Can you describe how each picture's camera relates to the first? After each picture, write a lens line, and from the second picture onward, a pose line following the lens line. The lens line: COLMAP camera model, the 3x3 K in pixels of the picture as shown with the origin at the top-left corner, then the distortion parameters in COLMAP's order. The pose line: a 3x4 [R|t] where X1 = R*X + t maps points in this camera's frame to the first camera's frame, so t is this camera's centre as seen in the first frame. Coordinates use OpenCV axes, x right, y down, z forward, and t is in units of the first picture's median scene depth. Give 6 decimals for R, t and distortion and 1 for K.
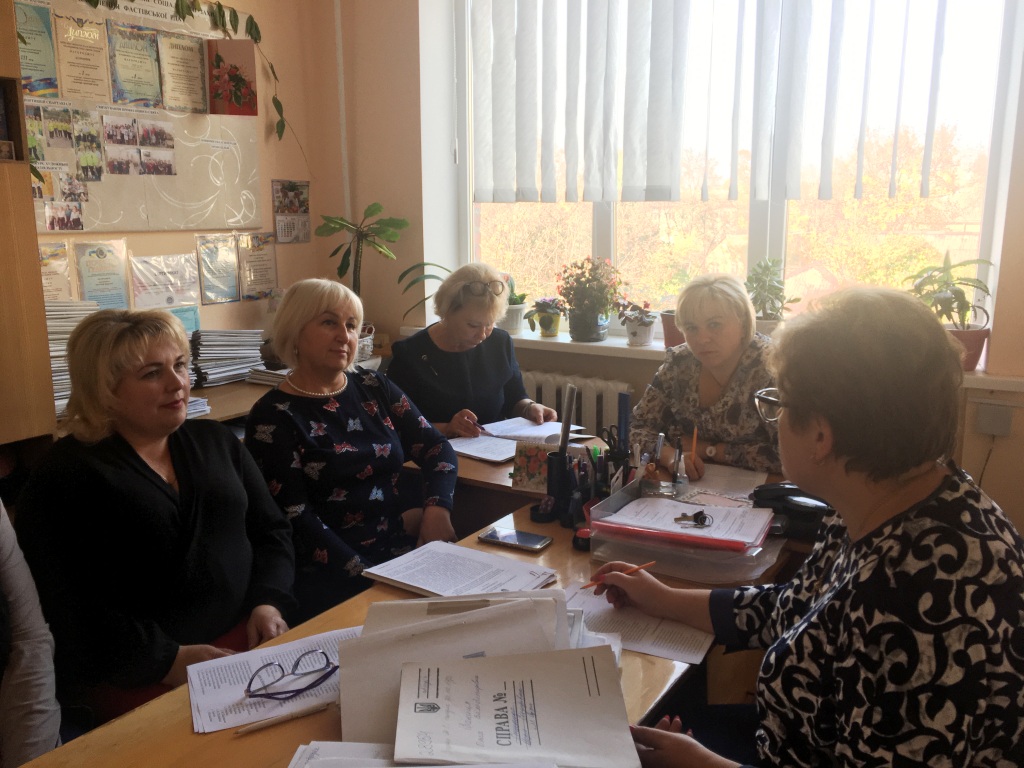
lens RADIAL K [[832.2, 0, 512.0], [0, 832.2, 384.0], [0, 0, 1]] dist [0.091630, -0.207523]
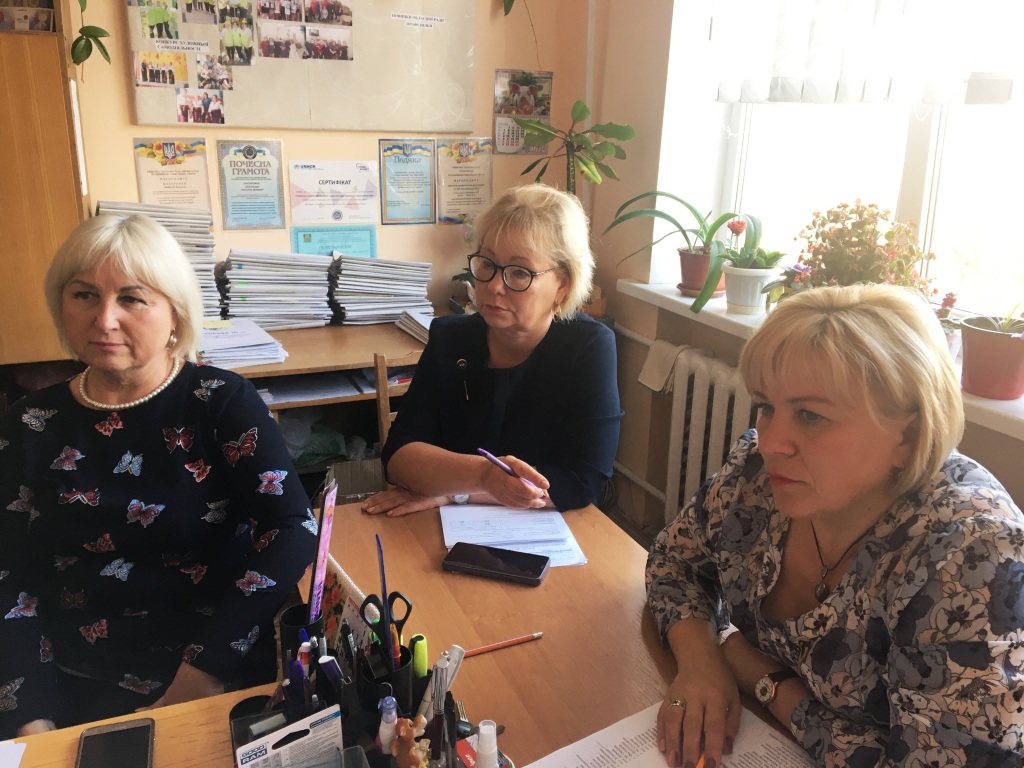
lens RADIAL K [[832.2, 0, 512.0], [0, 832.2, 384.0], [0, 0, 1]] dist [0.091630, -0.207523]
pose [[0.828126, 0.194047, -0.525882, 0.226493], [-0.142279, 0.980210, 0.137639, -0.079352], [0.542184, -0.039161, 0.839347, 0.409460]]
